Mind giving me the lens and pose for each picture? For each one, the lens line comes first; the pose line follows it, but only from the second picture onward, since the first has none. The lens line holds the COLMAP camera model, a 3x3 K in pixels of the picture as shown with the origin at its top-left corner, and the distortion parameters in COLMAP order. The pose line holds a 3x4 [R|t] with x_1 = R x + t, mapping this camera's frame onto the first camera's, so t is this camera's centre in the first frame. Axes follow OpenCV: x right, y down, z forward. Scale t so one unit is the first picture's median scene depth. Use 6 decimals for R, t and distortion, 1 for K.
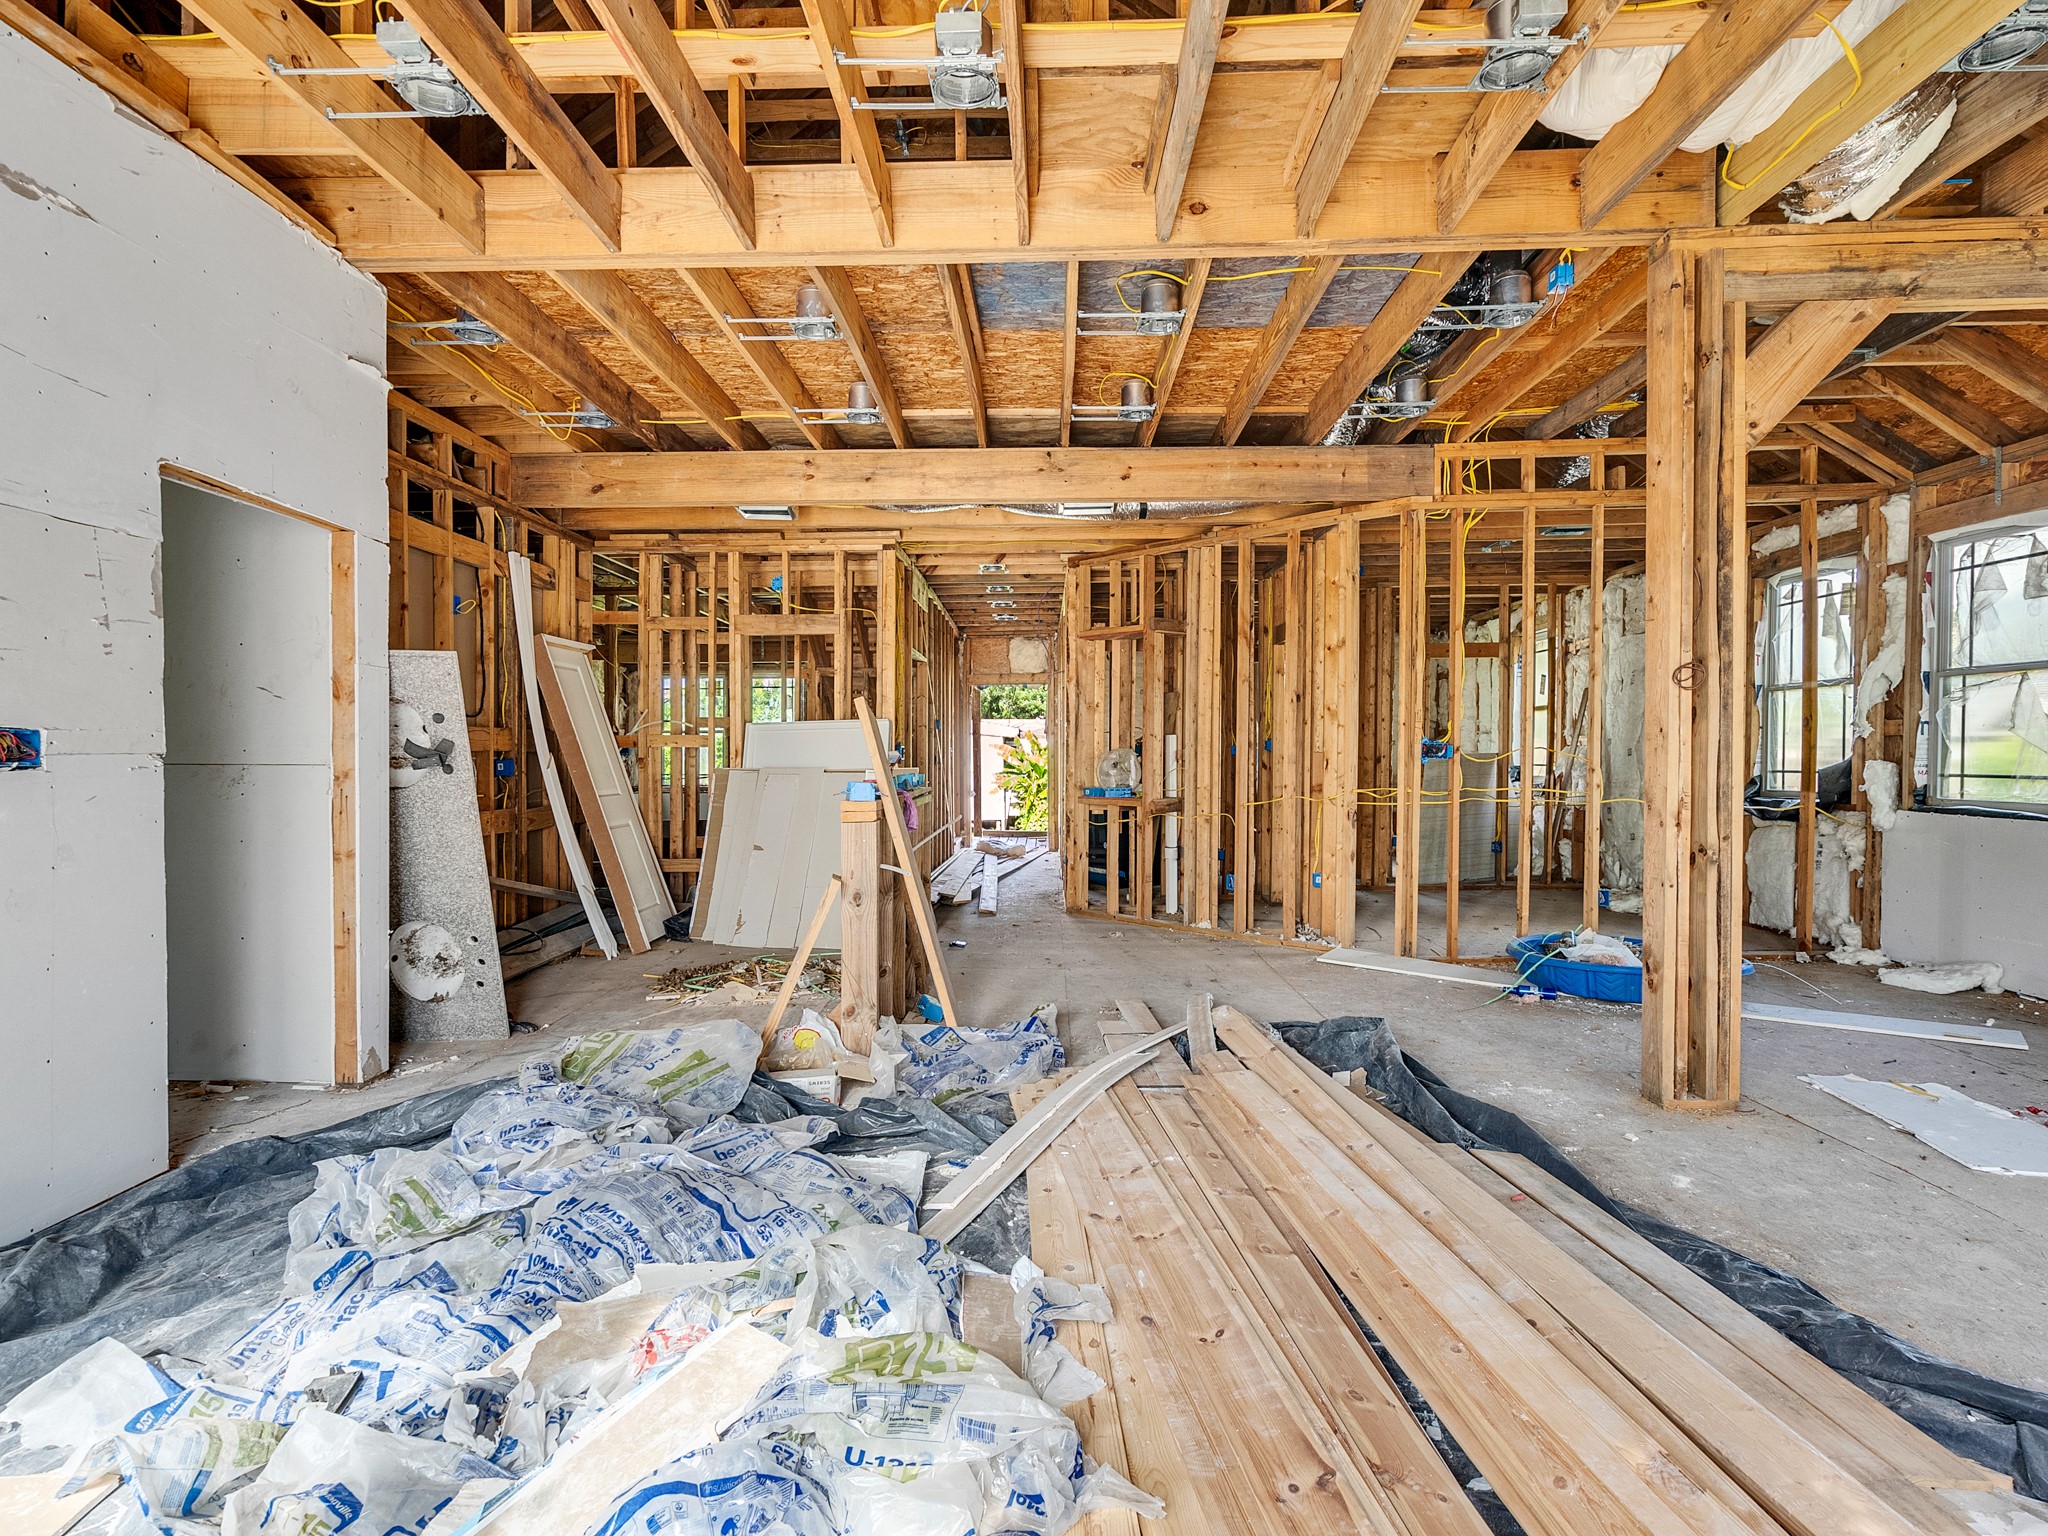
lens RADIAL K [[1048.3, 0, 1012.5], [0, 1048.3, 762.7], [0, 0, 1]] dist [-0.006531, 0.003800]
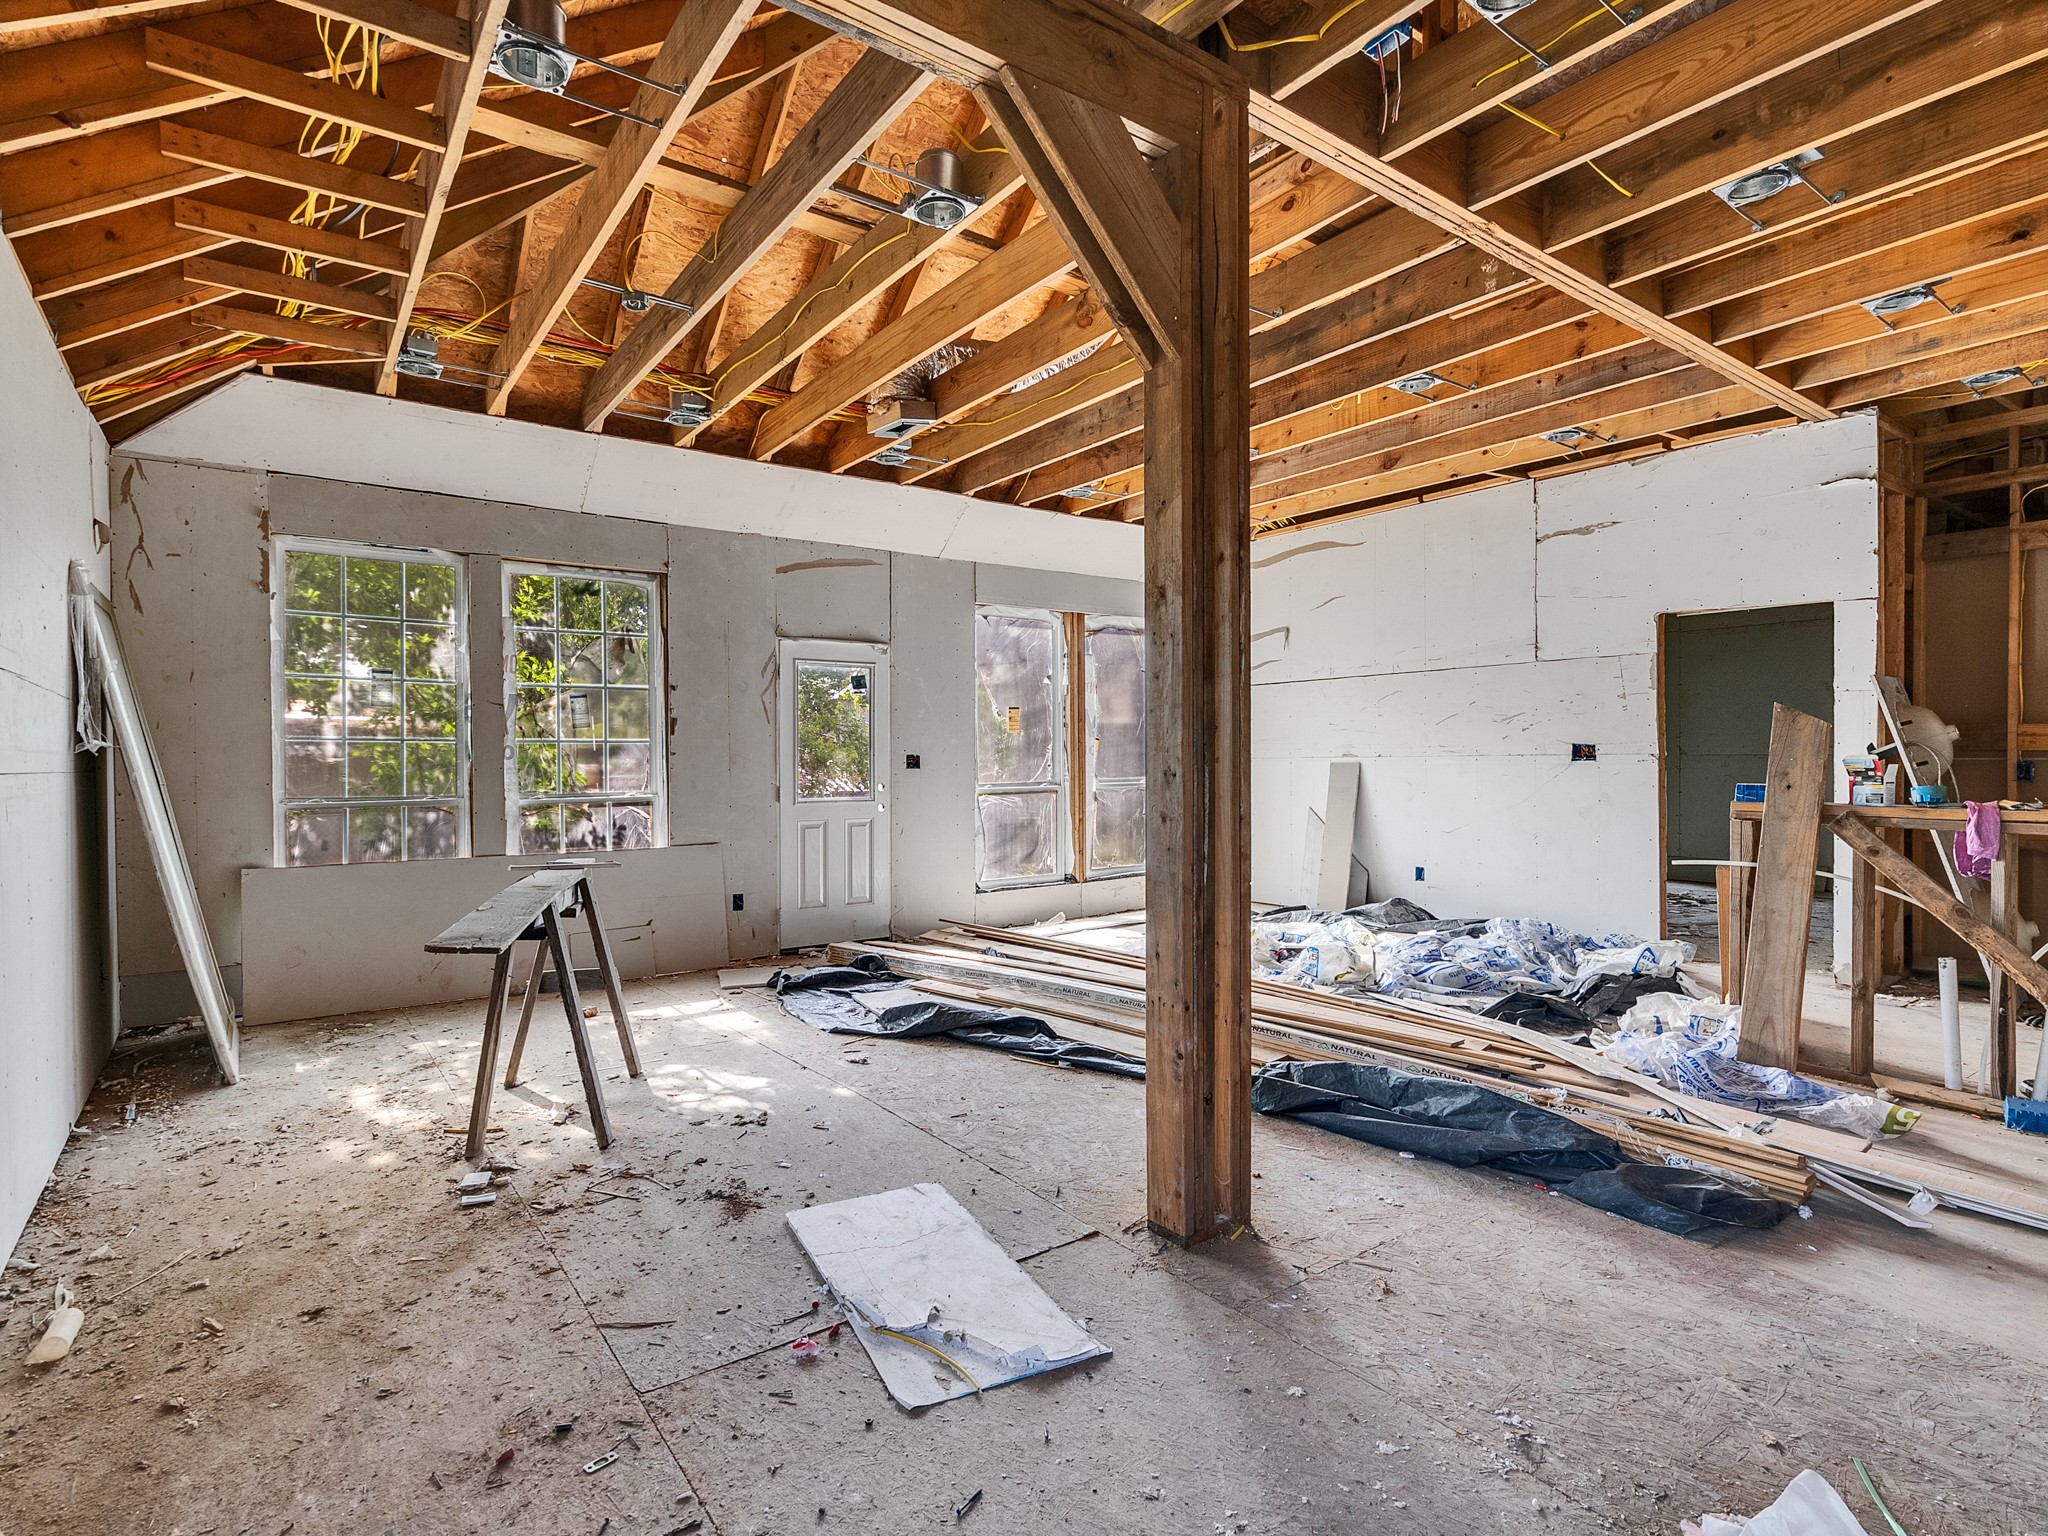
lens RADIAL K [[1048.3, 0, 1009.7], [0, 1048.3, 764.8], [0, 0, 1]] dist [-0.006531, 0.003800]
pose [[-0.785354, 0.013799, -0.618894, 0.737275], [0.001136, 0.999782, 0.020850, -0.015802], [0.619046, 0.015672, -0.785198, 0.909458]]
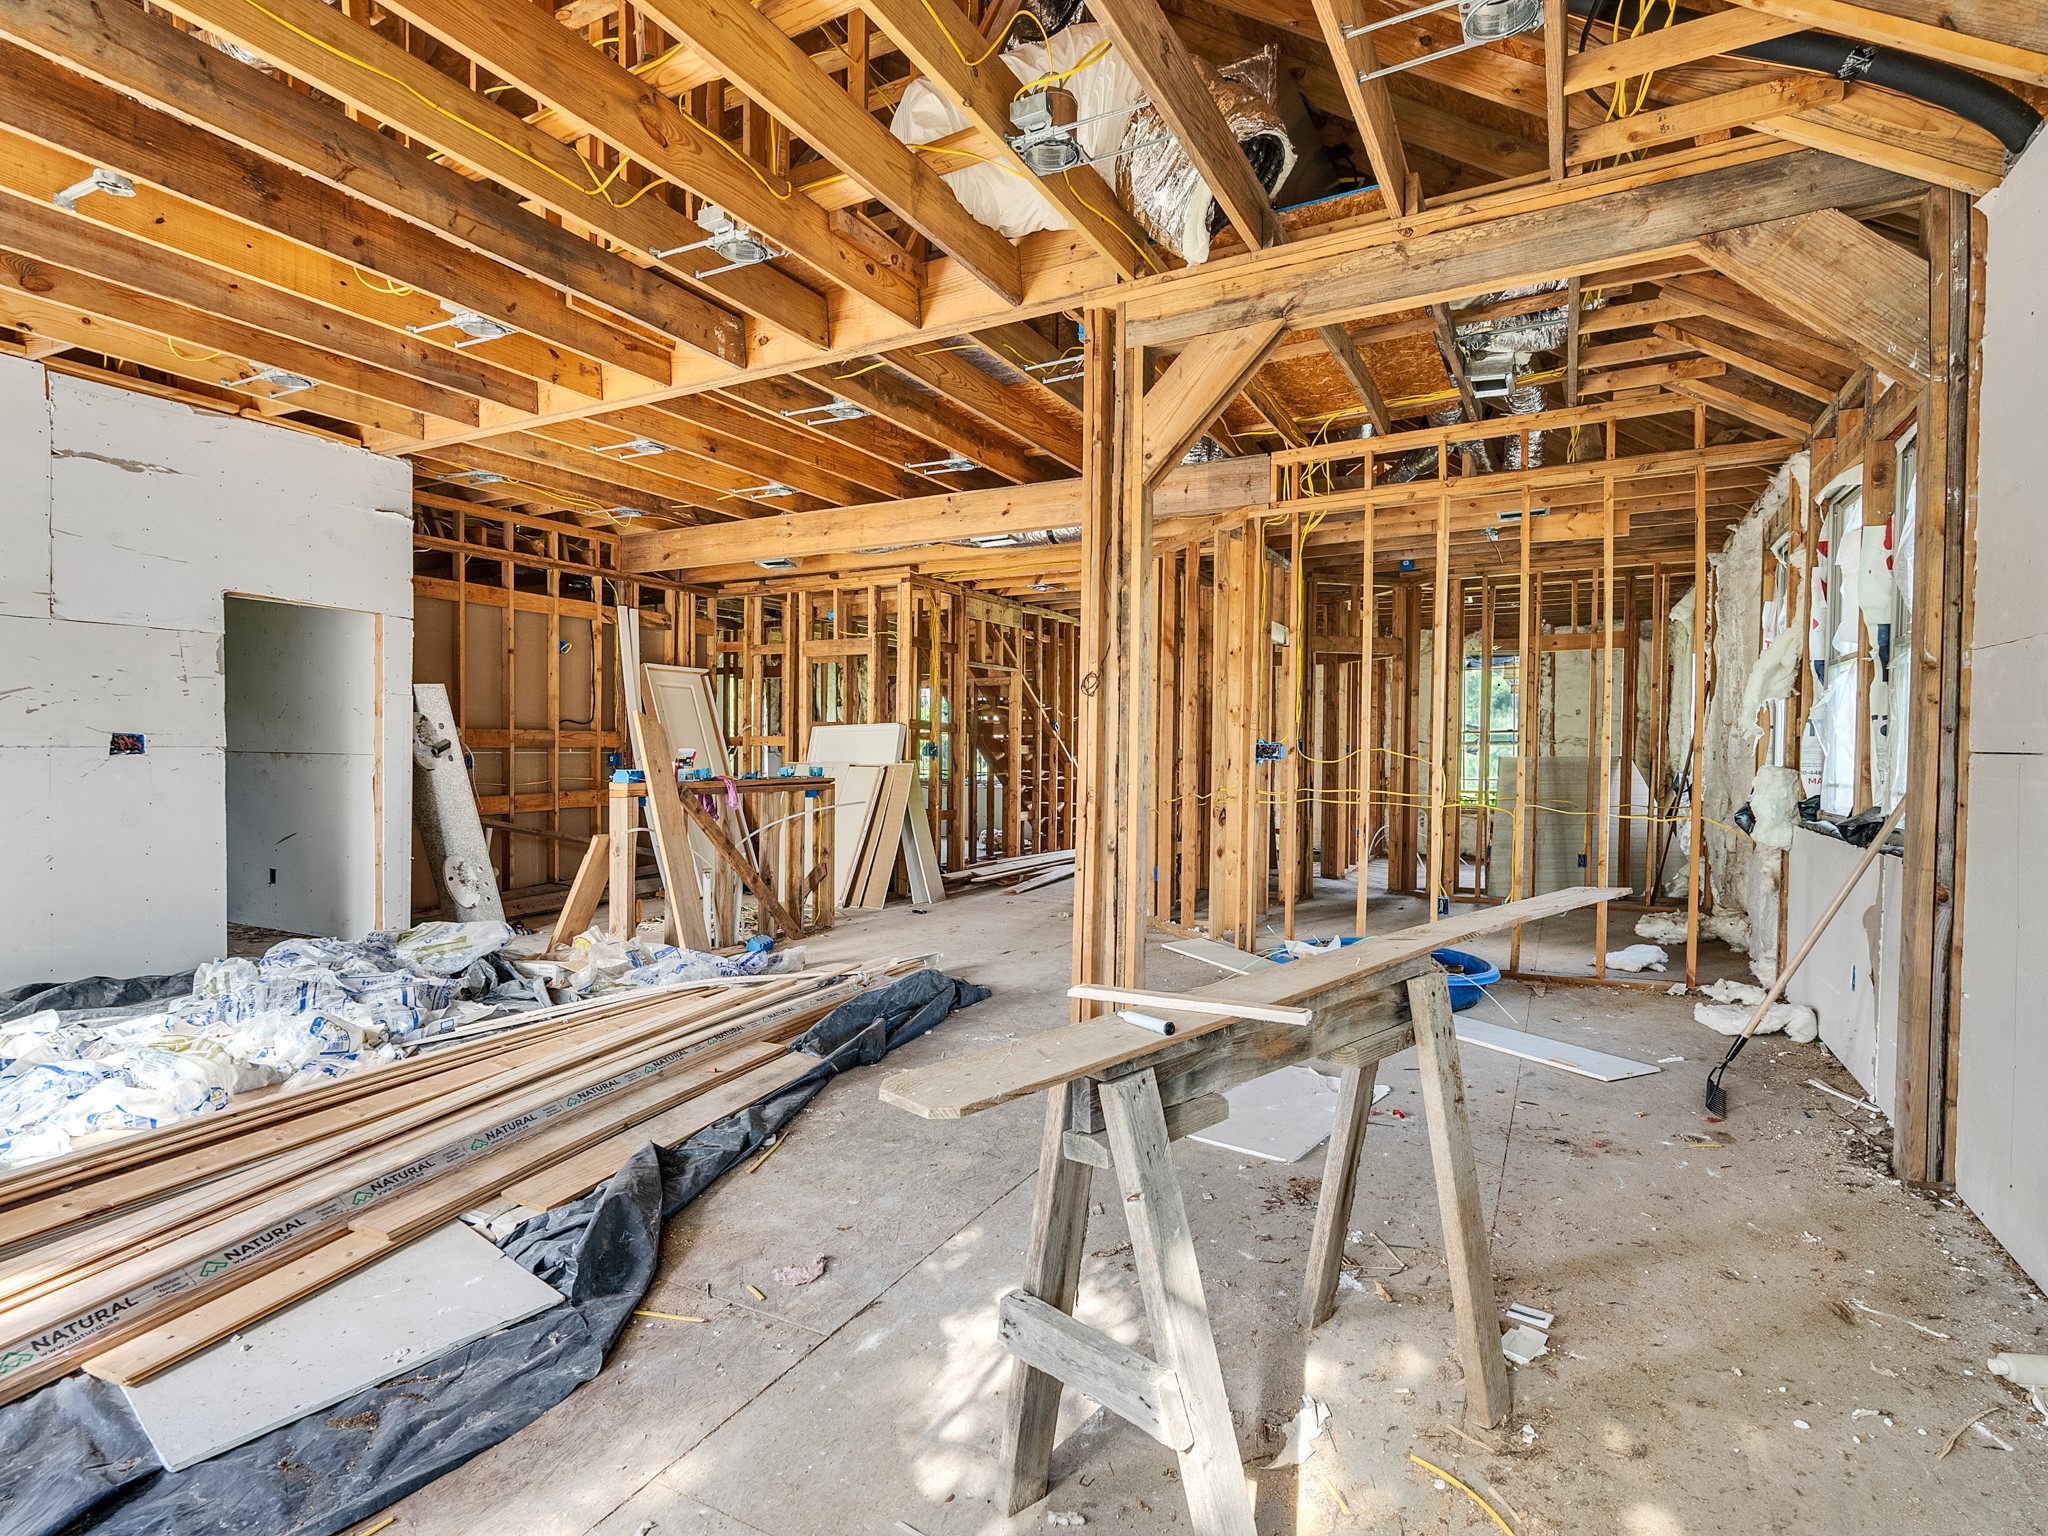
lens RADIAL K [[1048.3, 0, 1012.3], [0, 1048.3, 759.2], [0, 0, 1]] dist [-0.006531, 0.003800]
pose [[0.900292, 0.008863, -0.435195, 0.627301], [-0.010469, 0.999944, -0.001294, 0.000468], [0.435160, 0.005721, 0.900335, -0.035220]]
